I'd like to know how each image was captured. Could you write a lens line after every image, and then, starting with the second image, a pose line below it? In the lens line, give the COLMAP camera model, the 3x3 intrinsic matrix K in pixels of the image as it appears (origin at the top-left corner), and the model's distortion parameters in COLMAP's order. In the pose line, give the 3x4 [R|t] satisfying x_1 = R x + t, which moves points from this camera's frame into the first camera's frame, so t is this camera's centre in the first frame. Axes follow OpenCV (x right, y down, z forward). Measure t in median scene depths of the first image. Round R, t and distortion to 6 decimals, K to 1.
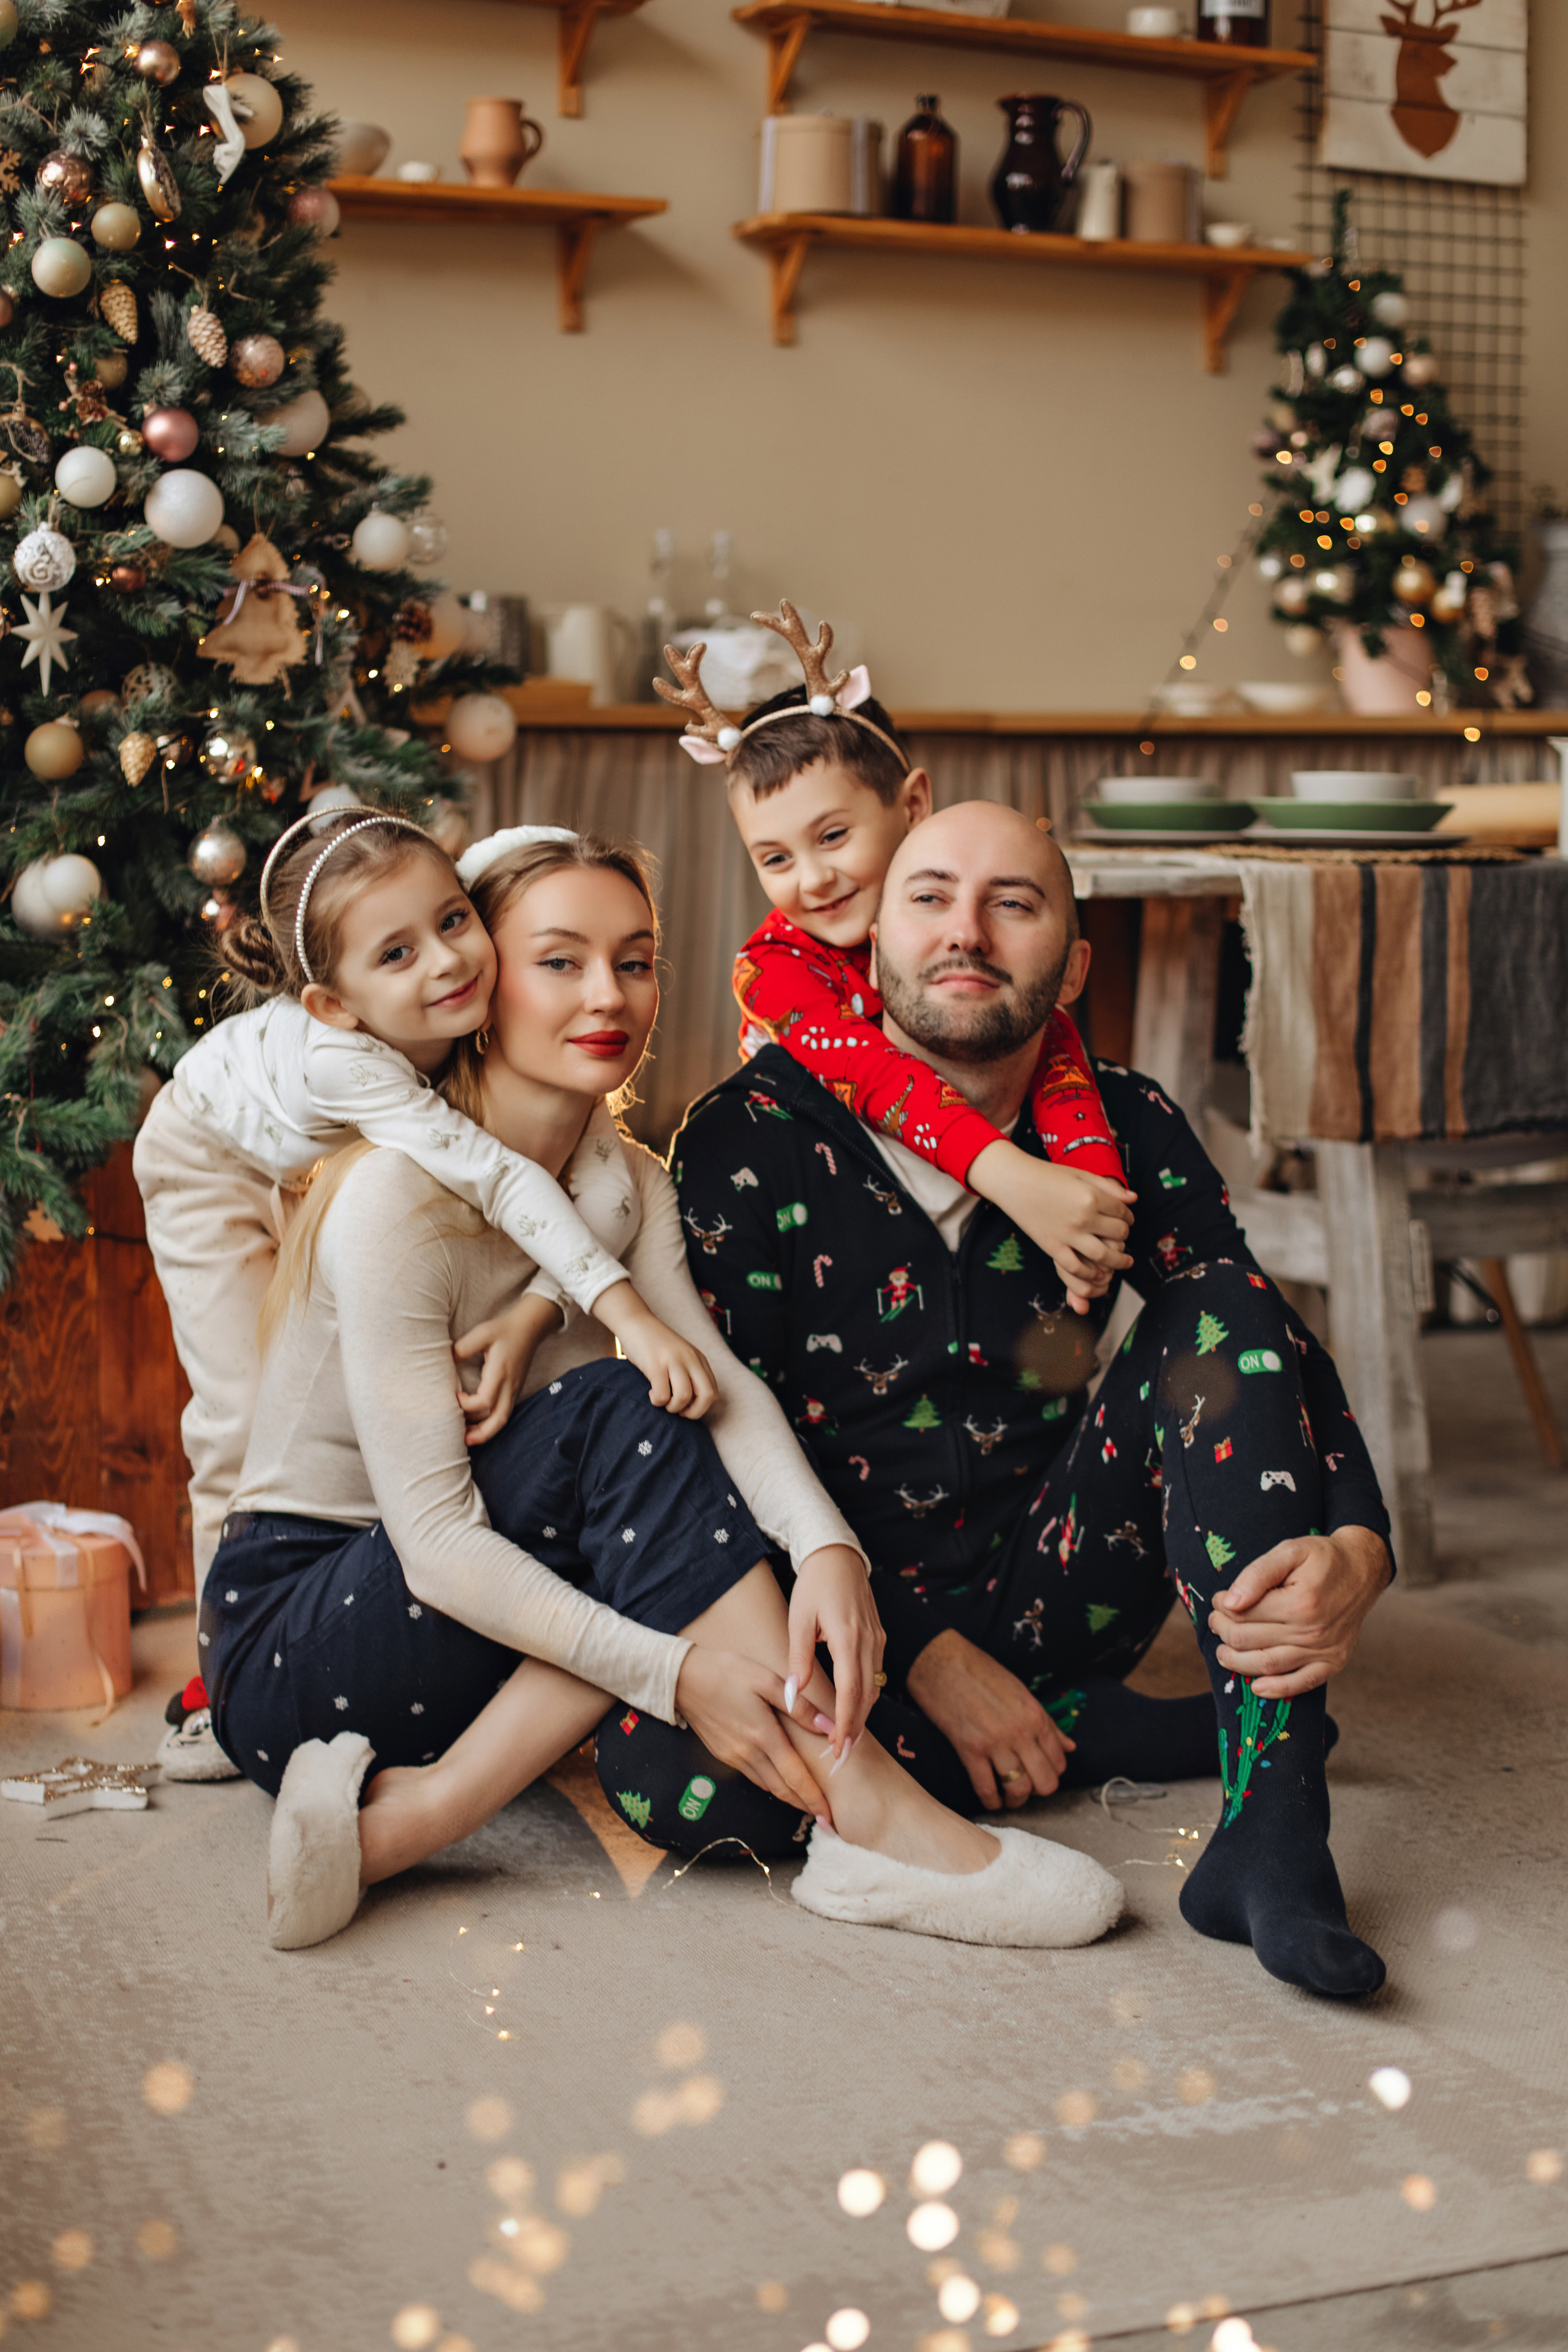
lens RADIAL K [[3530.6, 0, 784.0], [0, 3530.6, 1176.0], [0, 0, 1]] dist [-0.146990, 0.108858]
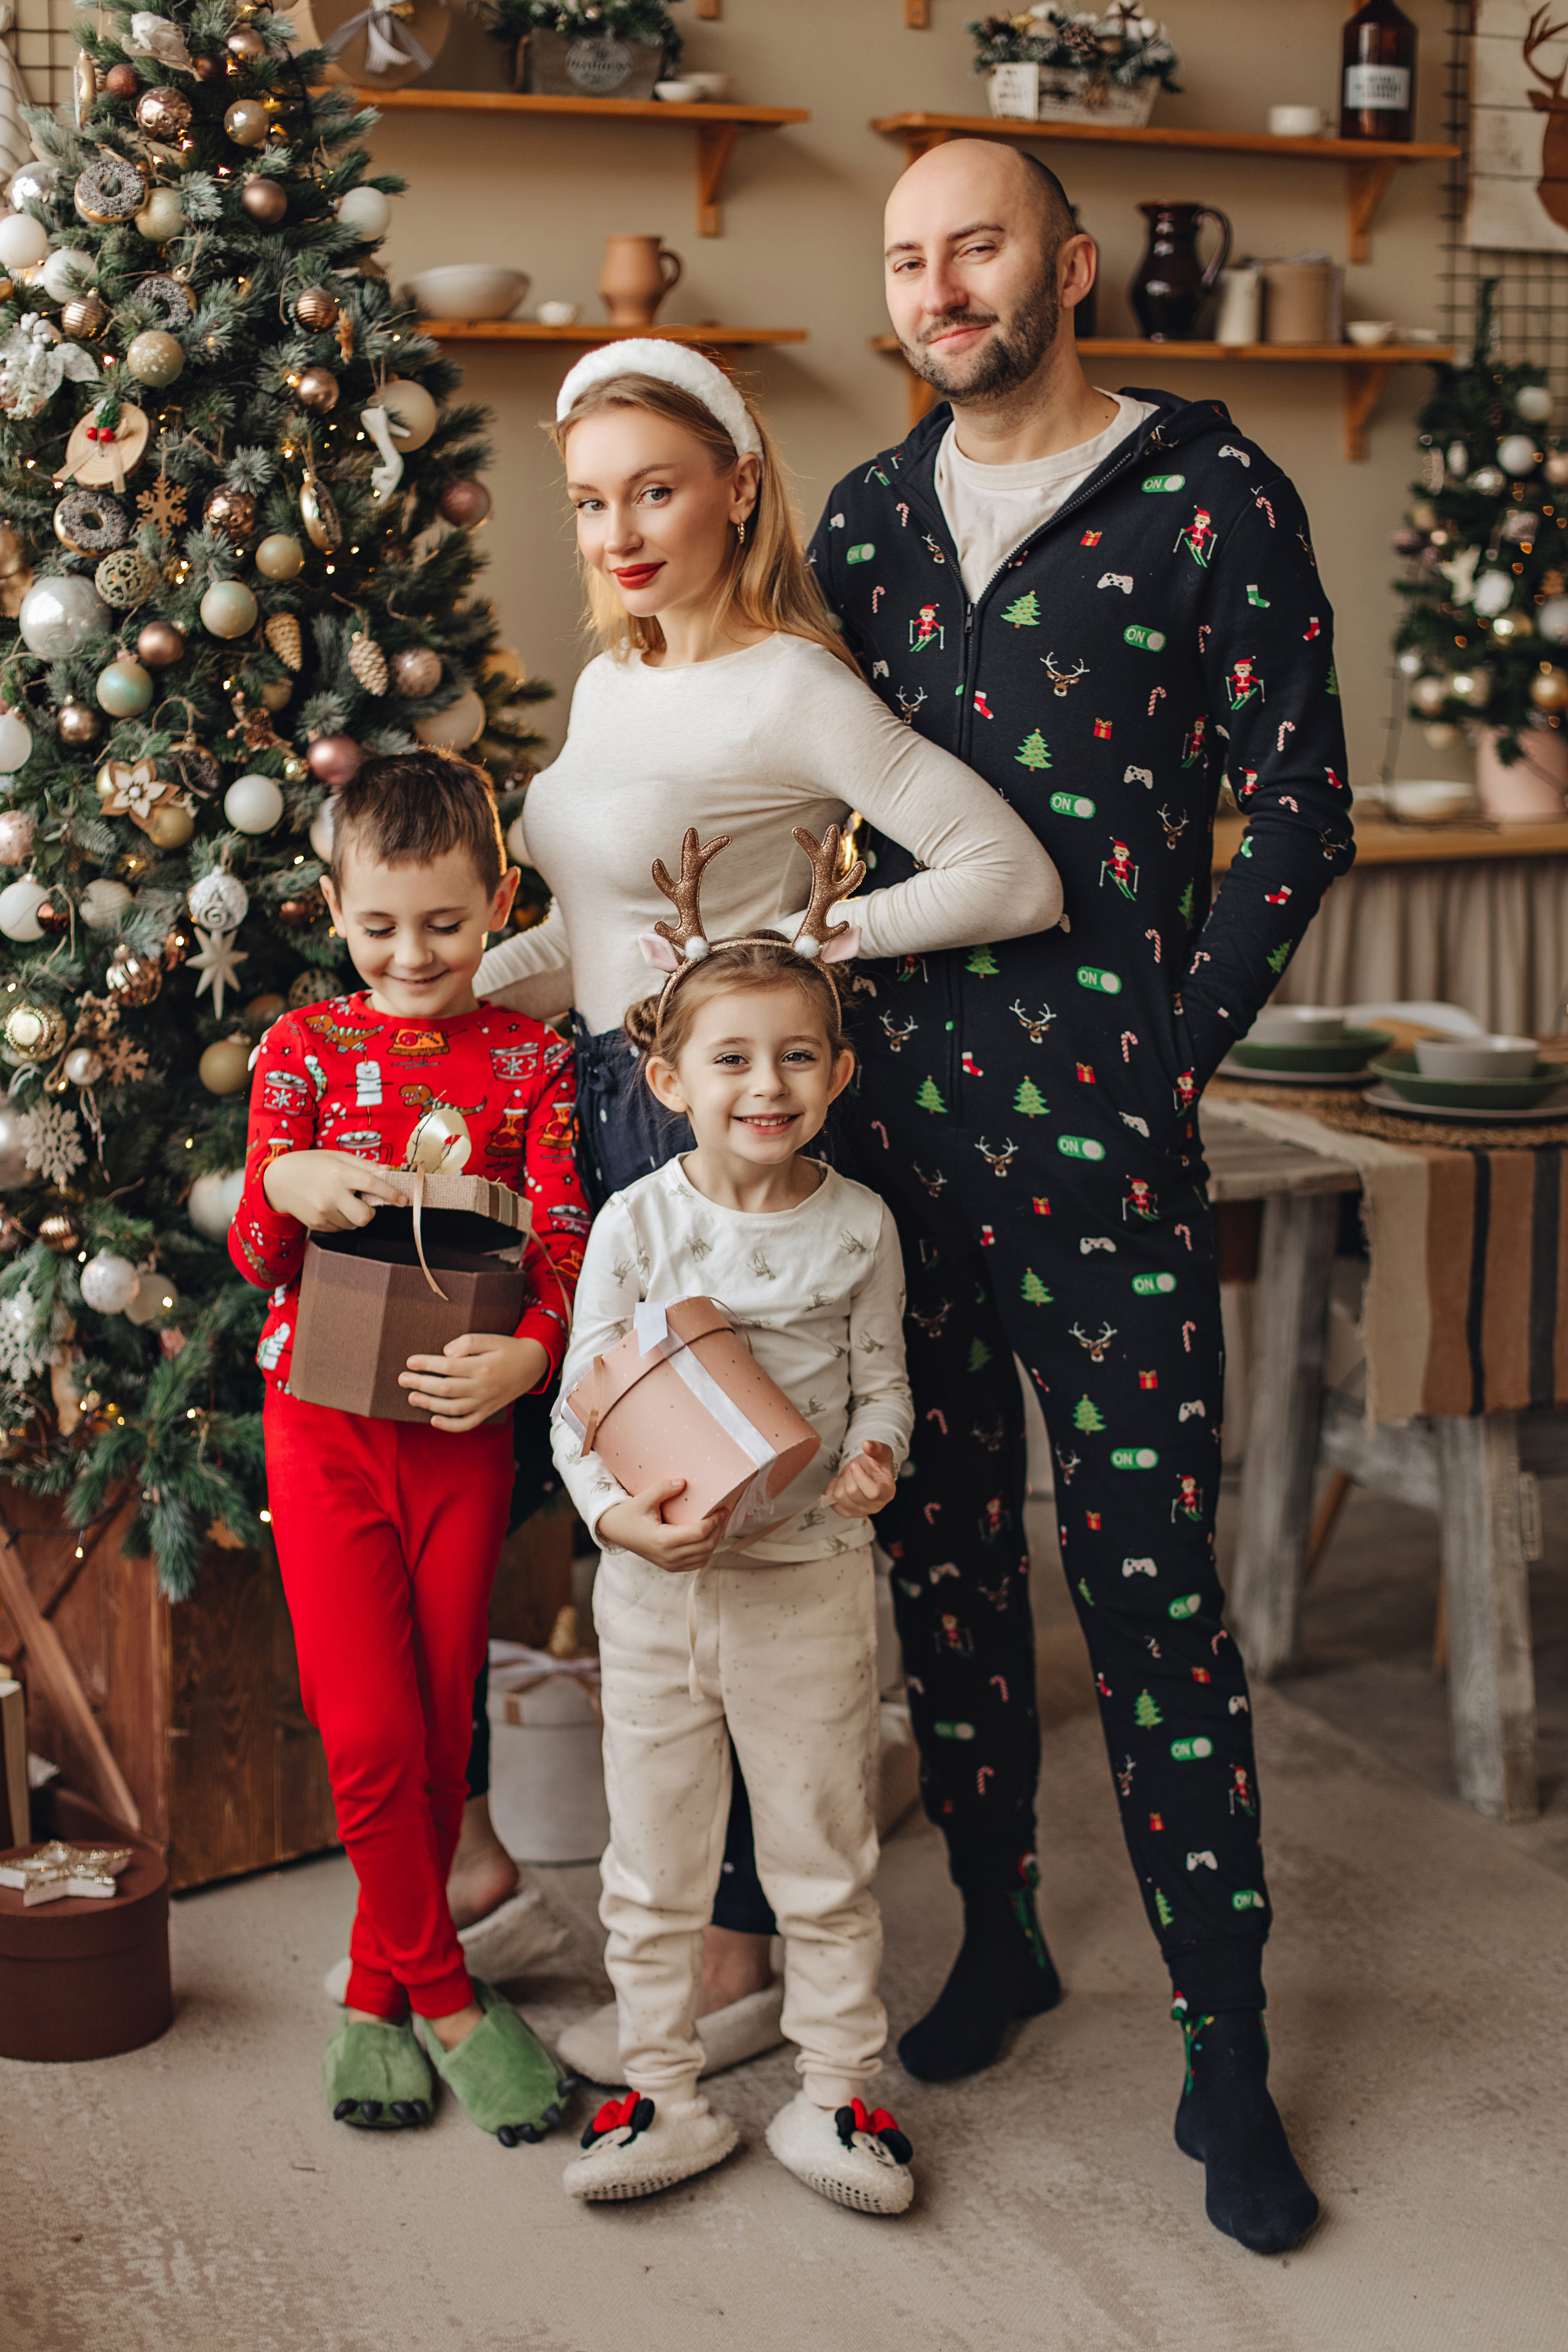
lens RADIAL K [[3698.1, 0, 784.0], [0, 3698.1, 1176.0], [0, 0, 1]] dist [-0.156447, 0.158406]
pose [[0.999365, 0.005197, -0.035242, -0.002172], [-0.002981, 0.998032, 0.062640, -0.155506], [0.035498, -0.062495, 0.997414, -0.097297]]
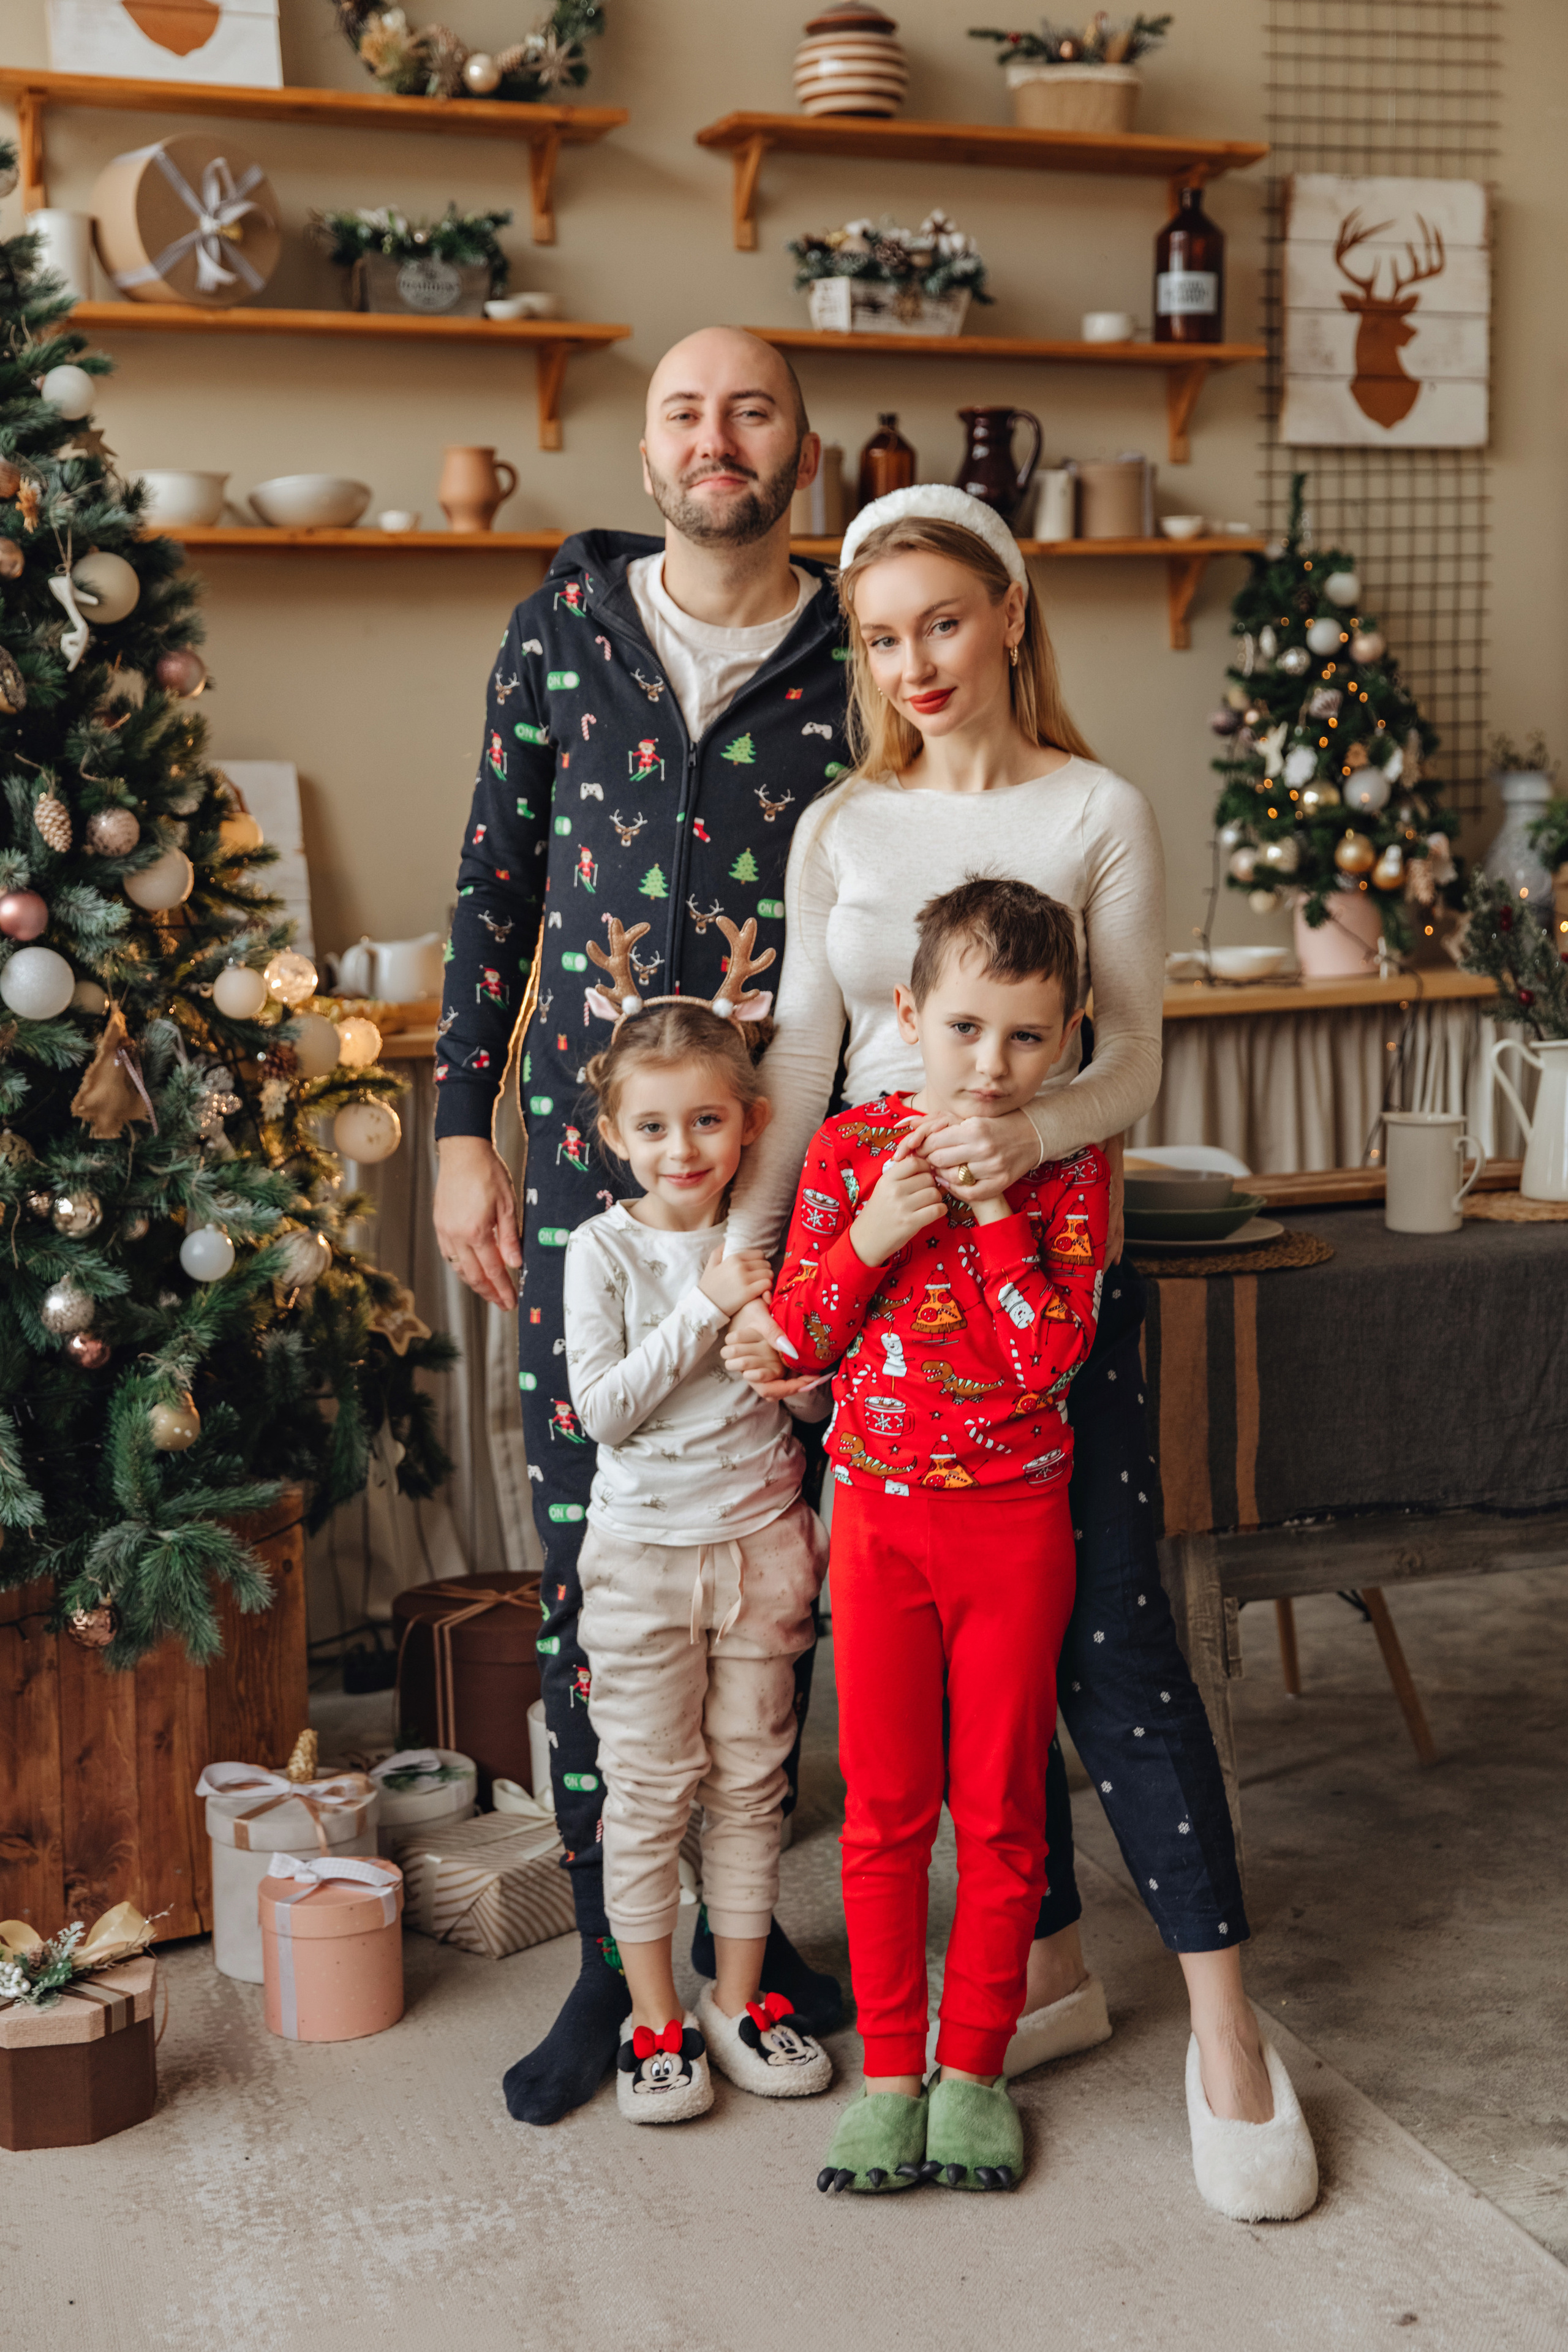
lens RADIAL K [[3138.0, 0, 784.0], [0, 3138.0, 1176.0], [0, 0, 1]] dist [0.076478, 0.007541]
pose [[0.996440, -0.011372, -0.083539, 0.138690], [0.012439, 0.999847, 0.012260, -0.138741], [0.083387, -0.013256, 0.996429, 0.044785]]
